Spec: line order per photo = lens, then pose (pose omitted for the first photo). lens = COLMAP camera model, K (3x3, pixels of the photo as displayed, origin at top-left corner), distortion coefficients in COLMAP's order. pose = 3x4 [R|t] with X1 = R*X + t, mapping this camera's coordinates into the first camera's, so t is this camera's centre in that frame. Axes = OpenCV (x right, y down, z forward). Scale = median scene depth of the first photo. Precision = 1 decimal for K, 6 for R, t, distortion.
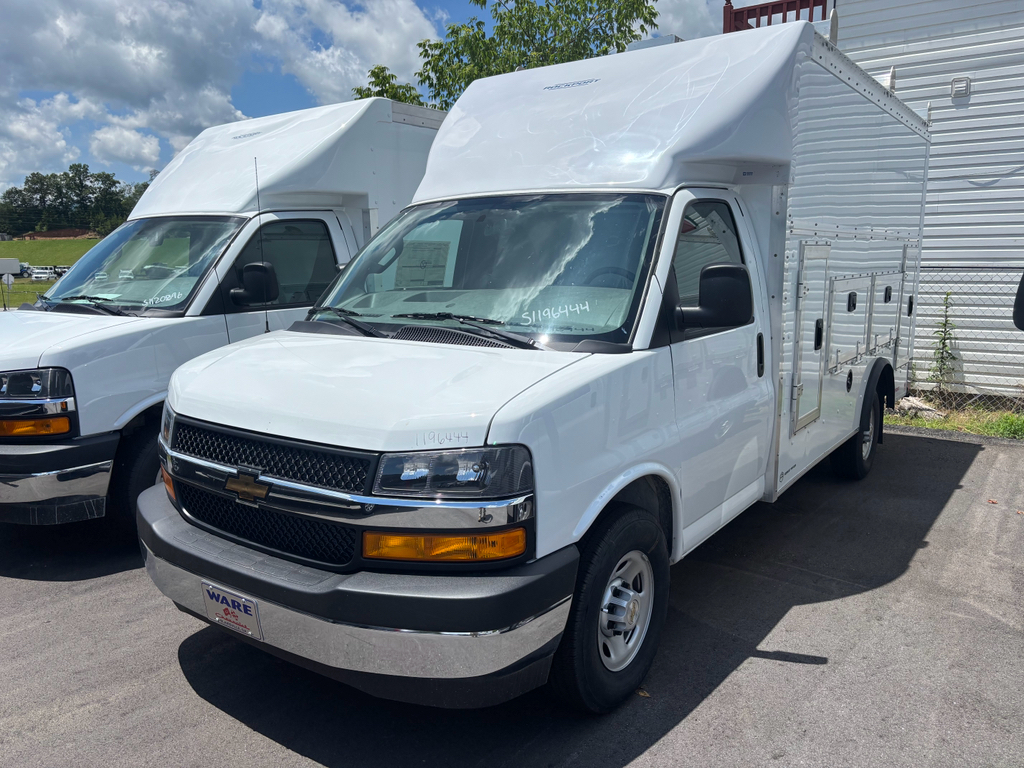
lens RADIAL K [[799.7, 0, 512.0], [0, 799.7, 384.0], [0, 0, 1]] dist [0.040710, 0.000157]
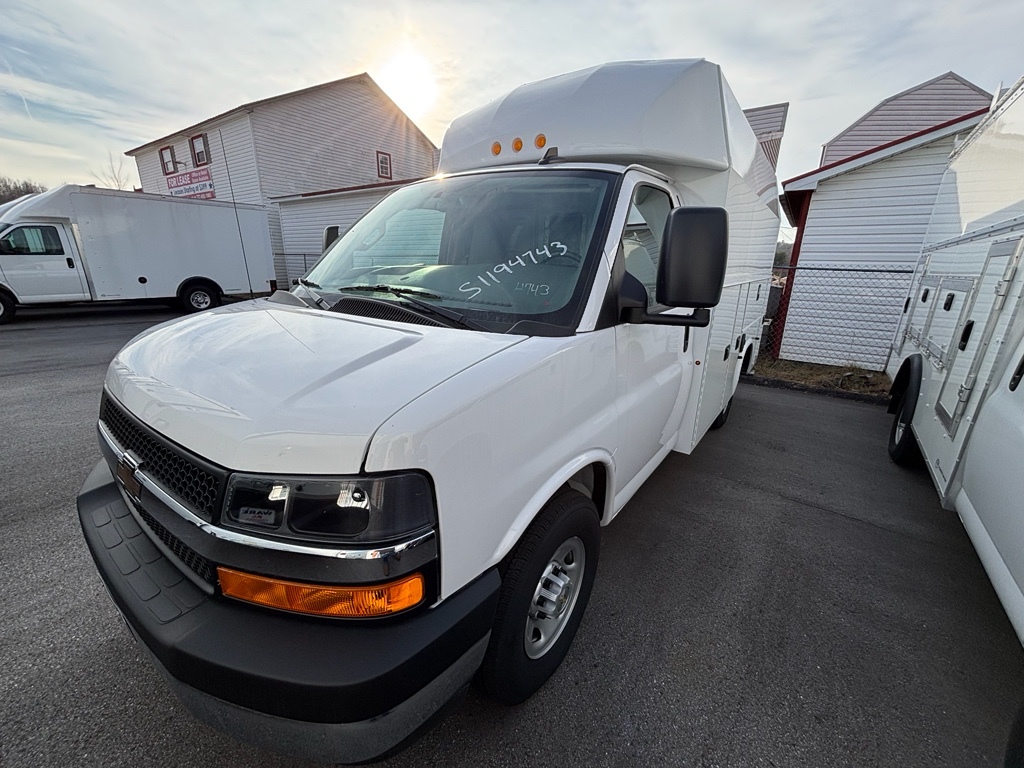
lens RADIAL K [[408.3, 0, 521.9], [0, 408.3, 388.0], [0, 0, 1]] dist [-0.049701, -0.000039]
pose [[0.999562, 0.023891, 0.017468, 0.085028], [-0.026079, 0.990063, 0.138184, -0.043304], [-0.013993, -0.138579, 0.990253, 0.555334]]
